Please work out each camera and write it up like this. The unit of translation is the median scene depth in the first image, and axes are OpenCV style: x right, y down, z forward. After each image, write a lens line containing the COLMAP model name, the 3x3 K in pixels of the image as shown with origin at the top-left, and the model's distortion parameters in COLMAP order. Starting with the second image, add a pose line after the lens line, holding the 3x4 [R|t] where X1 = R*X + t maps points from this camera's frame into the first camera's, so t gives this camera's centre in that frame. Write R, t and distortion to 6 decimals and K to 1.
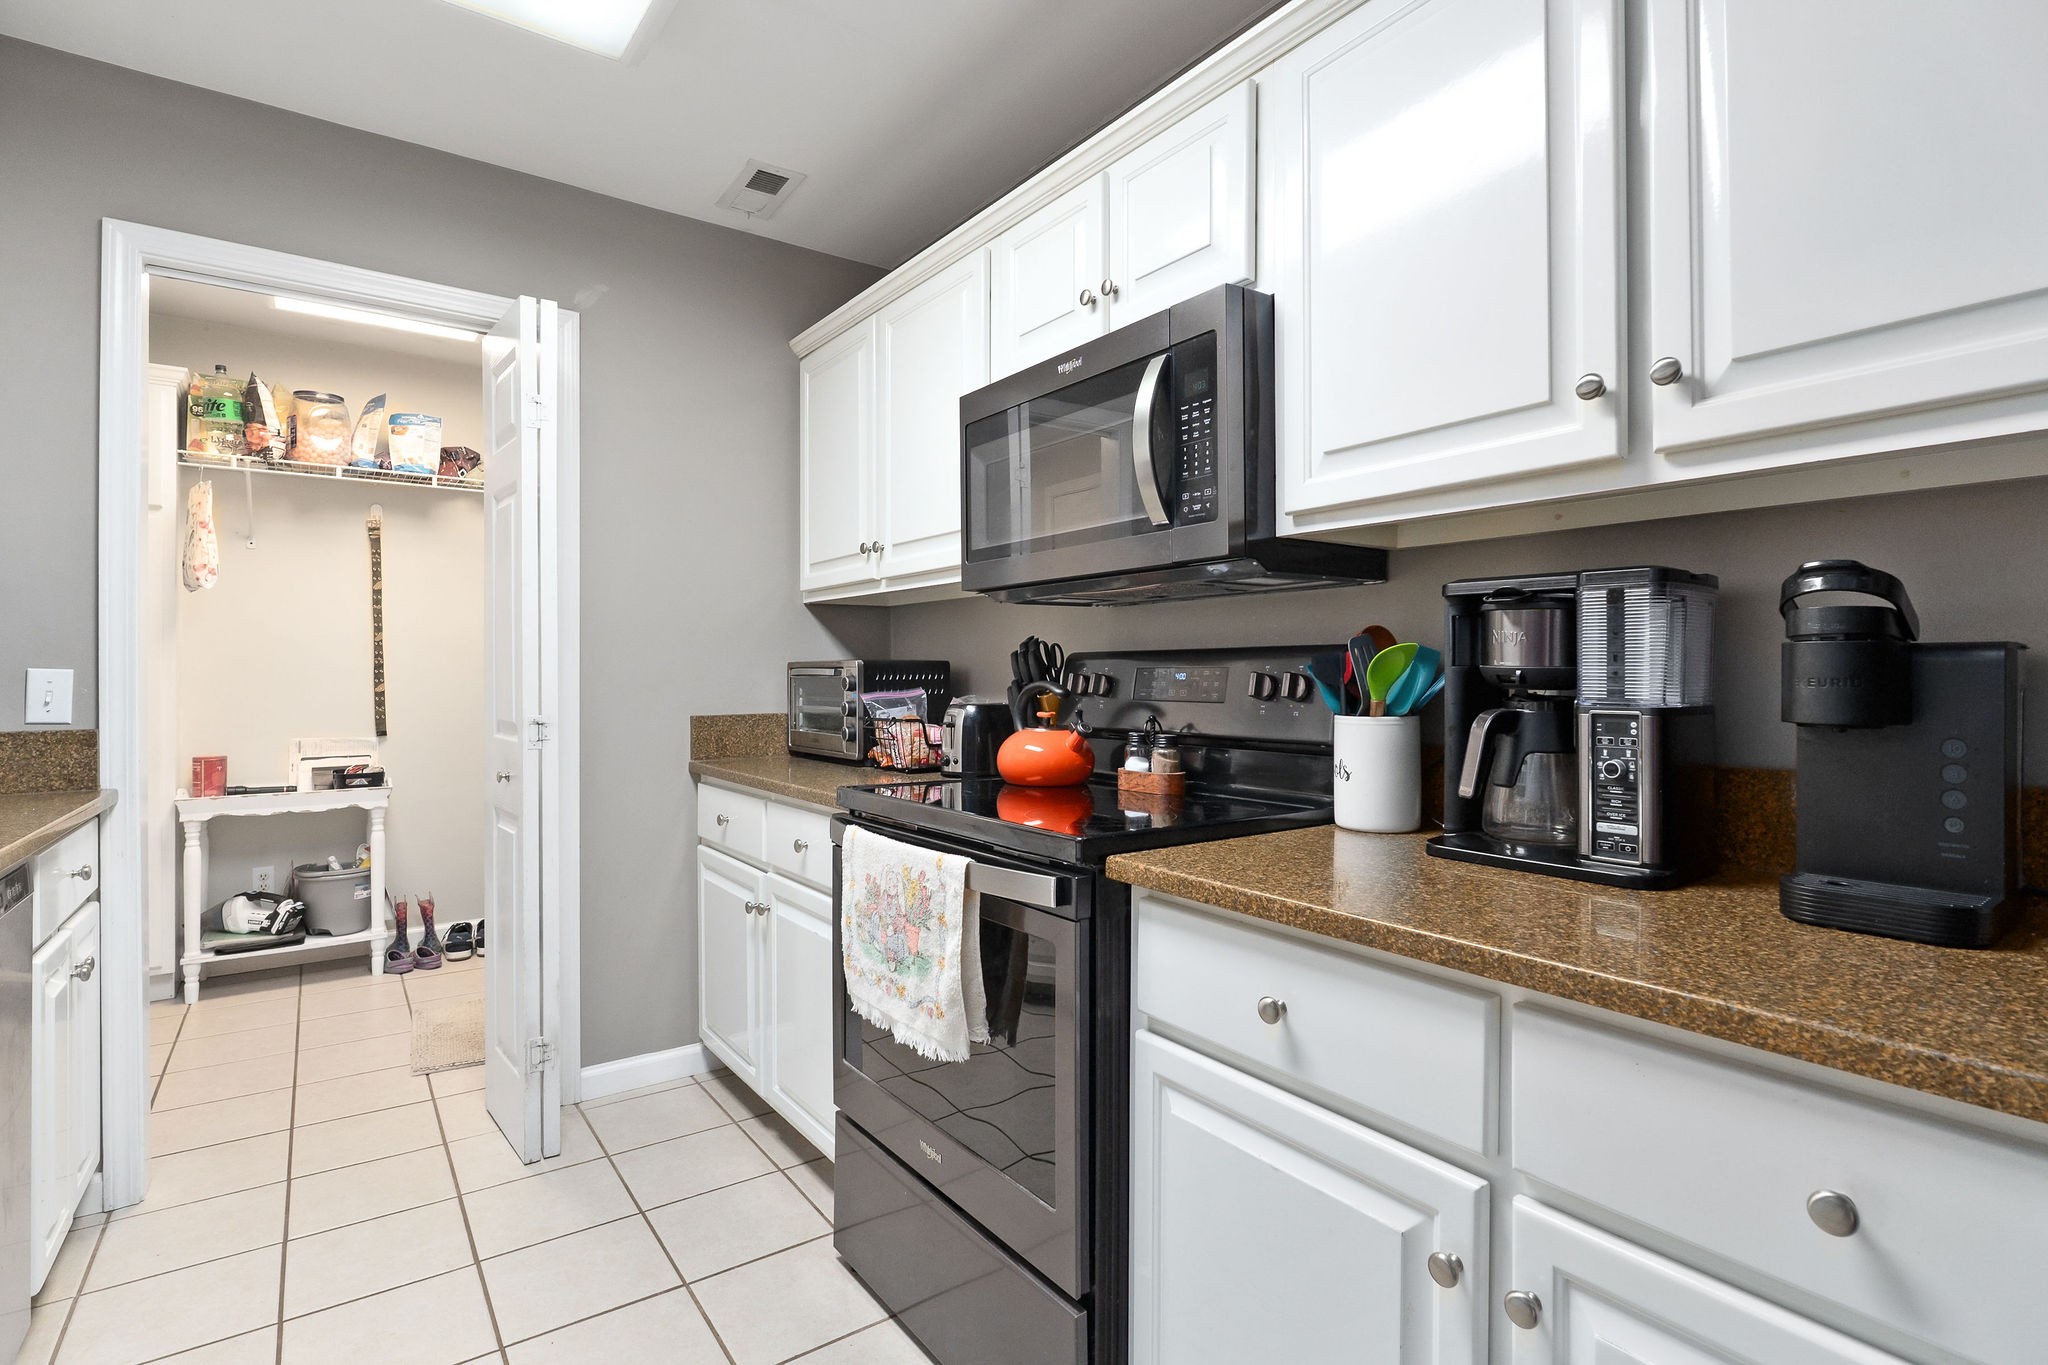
lens RADIAL K [[1006.5, 0, 1017.5], [0, 1006.5, 662.8], [0, 0, 1]] dist [0.005693, -0.002216]
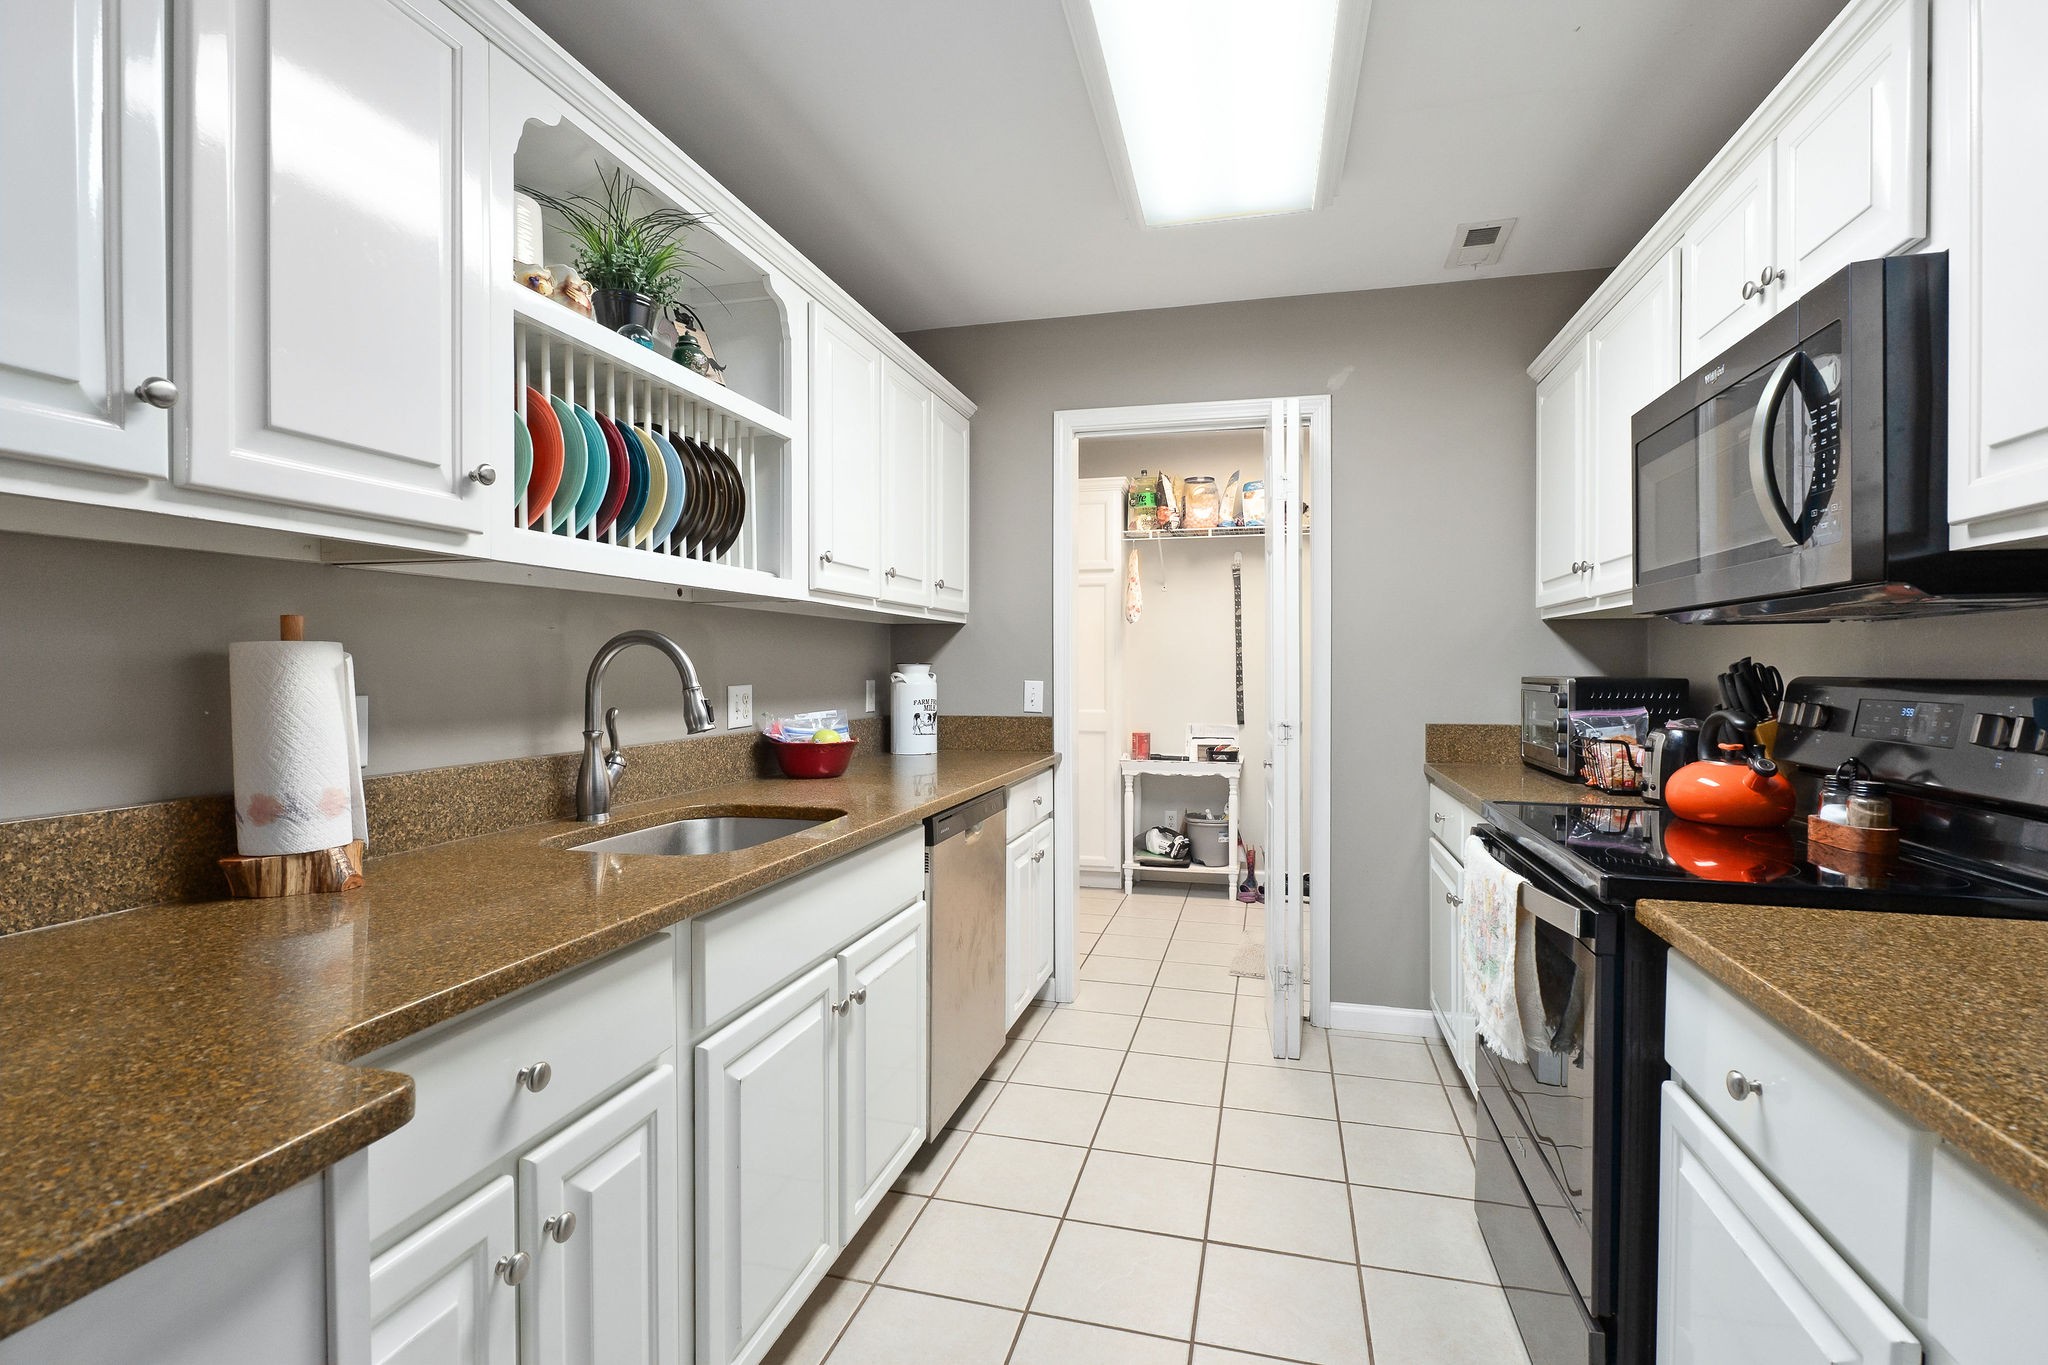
lens RADIAL K [[937.7, 0, 1013.0], [0, 937.7, 666.5], [0, 0, 1]] dist [0.000516, 0.001009]
pose [[0.632243, 0.001351, -0.774769, 0.223780], [0.008866, 0.999920, 0.008979, -0.028218], [0.774720, -0.012547, 0.632181, -0.036385]]
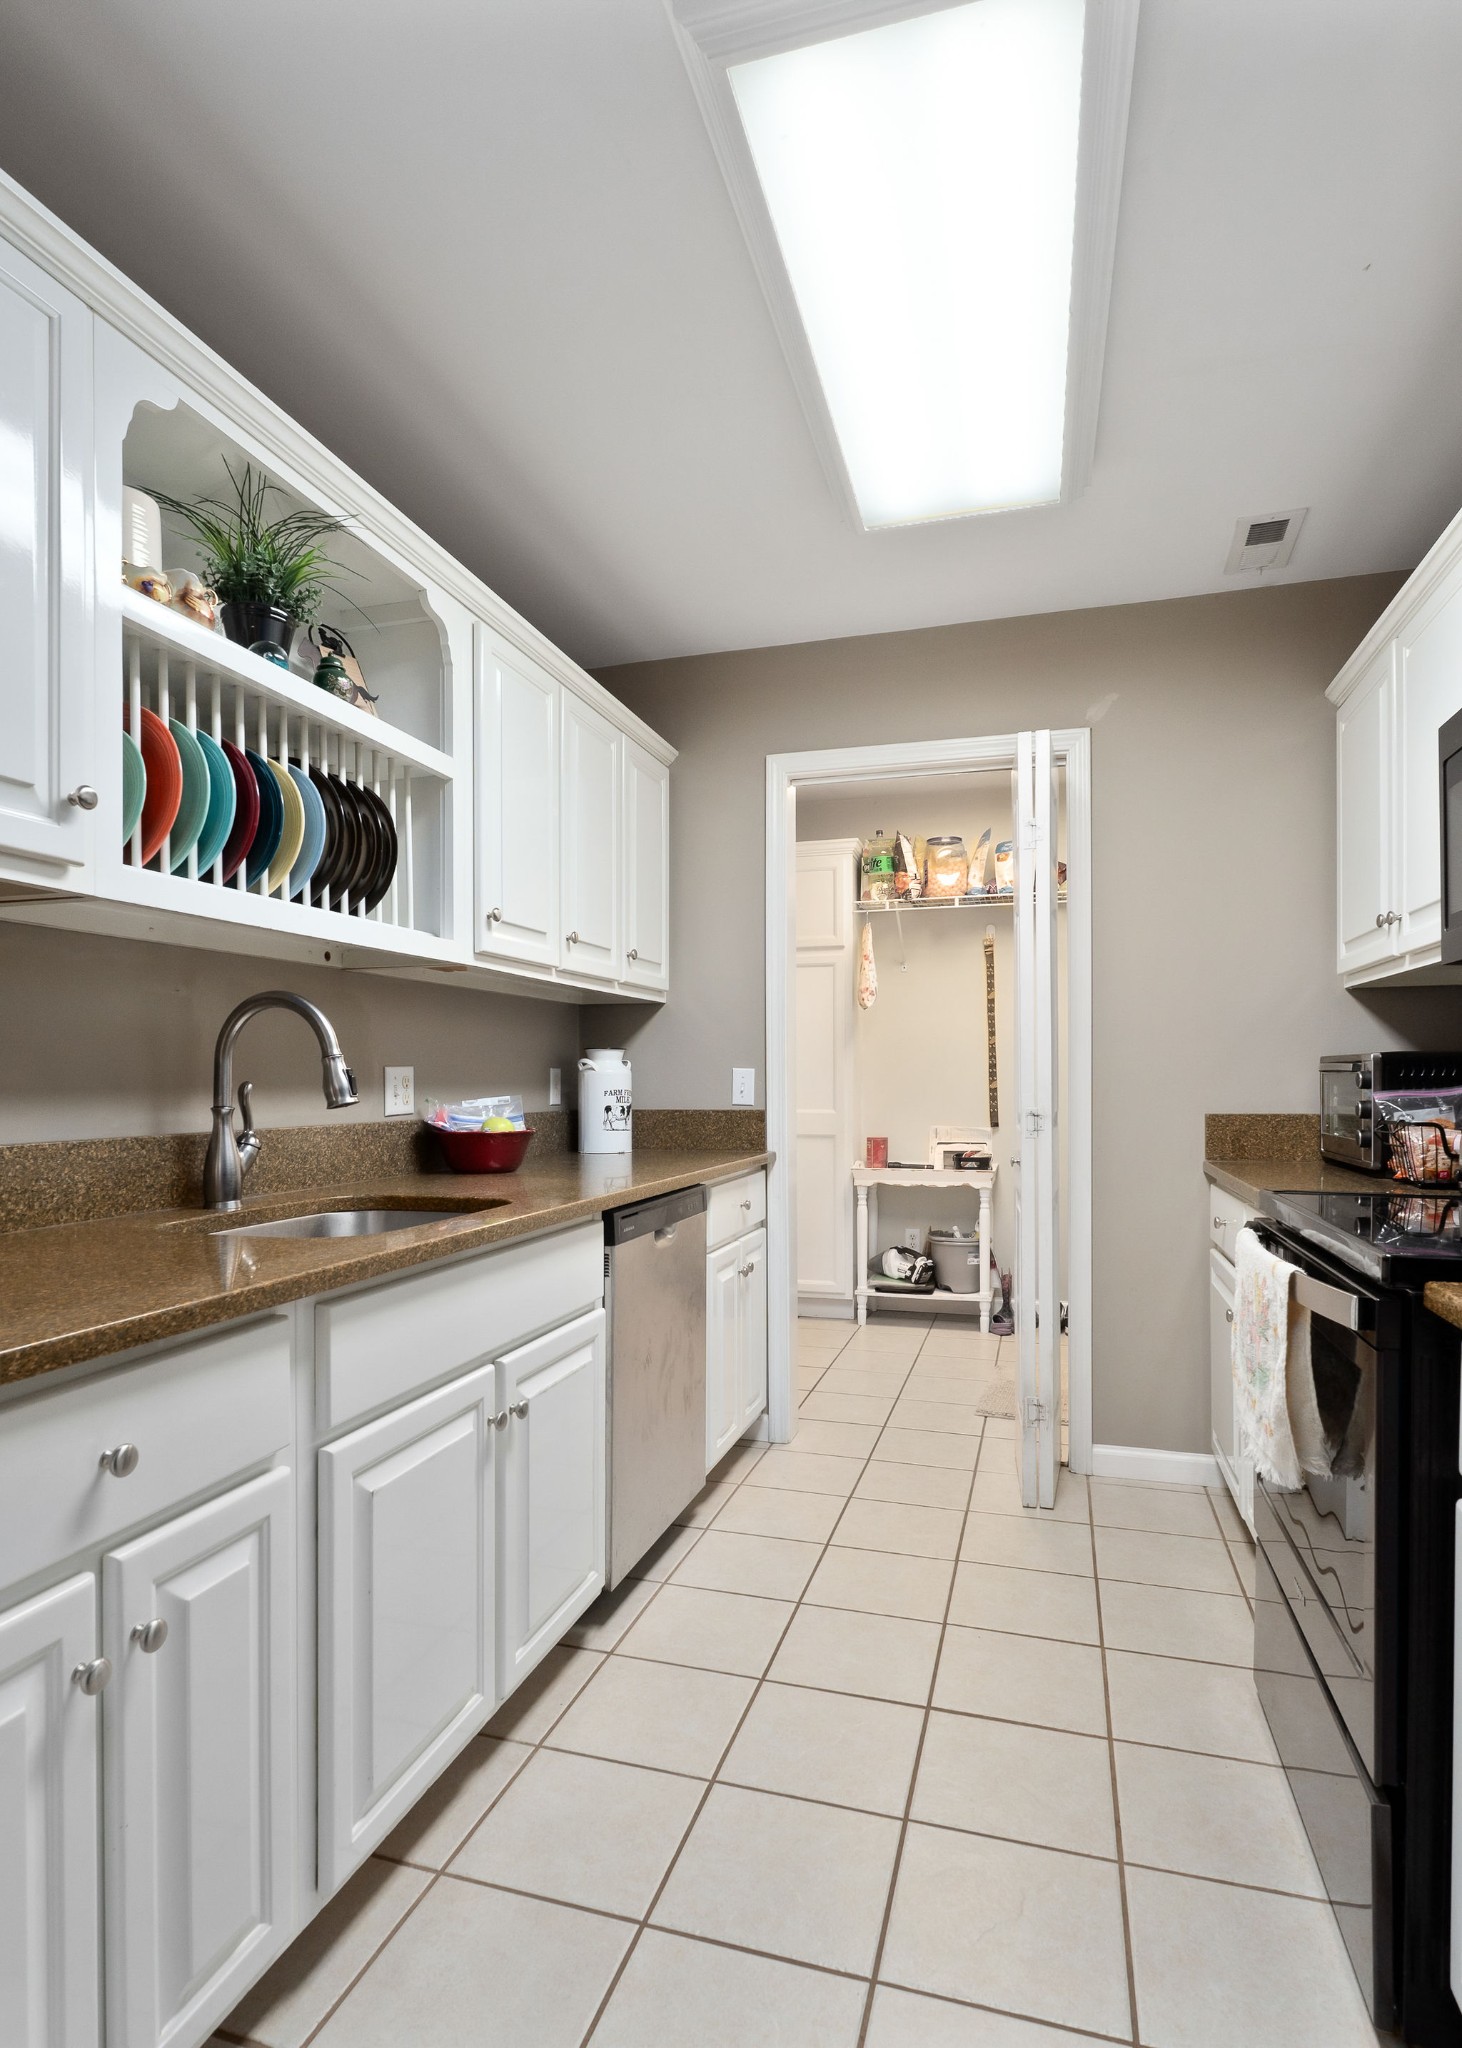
lens RADIAL K [[1088.2, 0, 694.5], [0, 1088.2, 1068.9], [0, 0, 1]] dist [0.006364, -0.002631]
pose [[0.596545, -0.006646, -0.802552, 0.242412], [0.010932, 0.999940, -0.000155, 0.005226], [0.802505, -0.008681, 0.596582, -0.012664]]
